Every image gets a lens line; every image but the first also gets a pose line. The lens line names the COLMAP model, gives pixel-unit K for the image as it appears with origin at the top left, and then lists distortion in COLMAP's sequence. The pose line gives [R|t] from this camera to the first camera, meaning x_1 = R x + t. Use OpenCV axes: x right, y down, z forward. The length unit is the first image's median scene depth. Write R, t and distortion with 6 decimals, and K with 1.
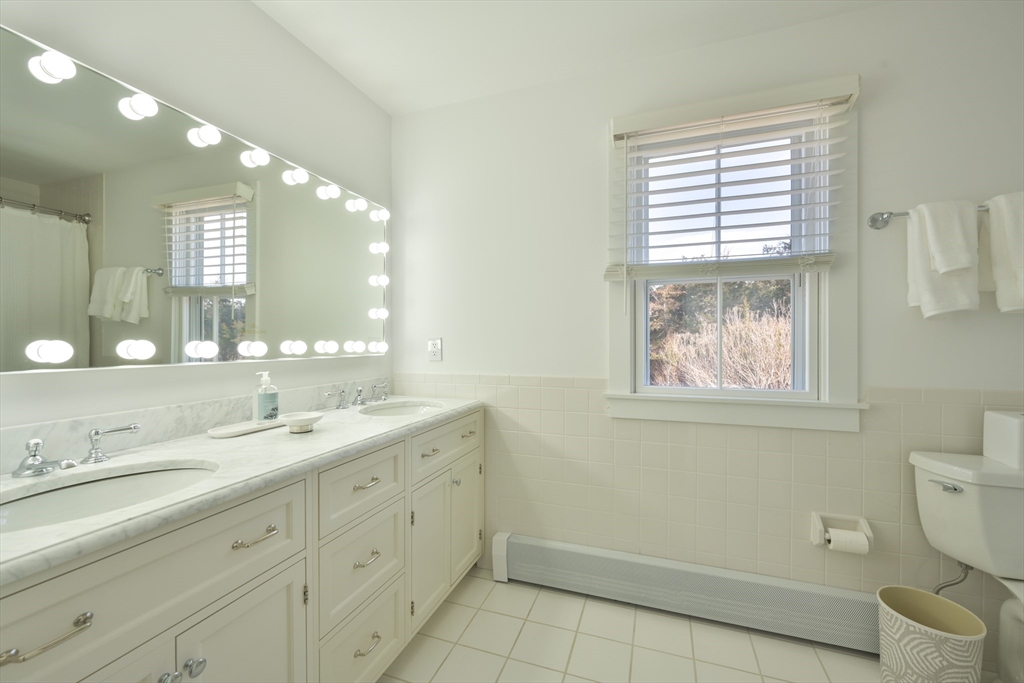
lens RADIAL K [[420.1, 0, 512.6], [0, 420.1, 319.6], [0, 0, 1]] dist [-0.001849, -0.000381]
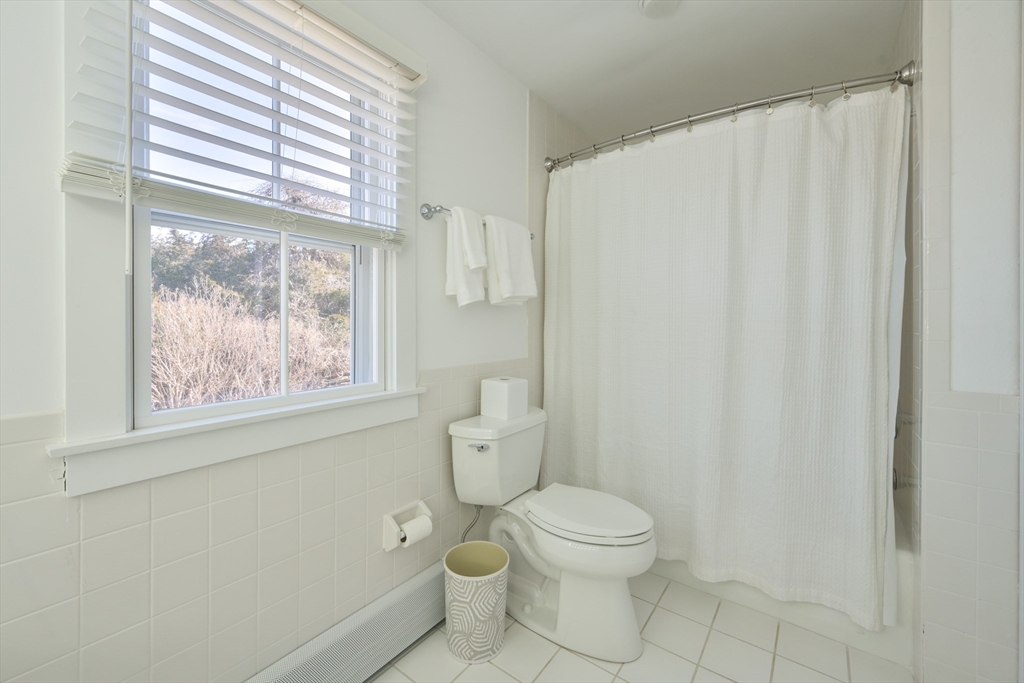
lens RADIAL K [[420.1, 0, 512.6], [0, 420.1, 319.6], [0, 0, 1]] dist [-0.001849, -0.000381]
pose [[0.282659, 0.008319, 0.959185, -0.082446], [-0.046489, 0.998906, 0.005037, 0.021240], [-0.958093, -0.046015, 0.282736, 0.526452]]
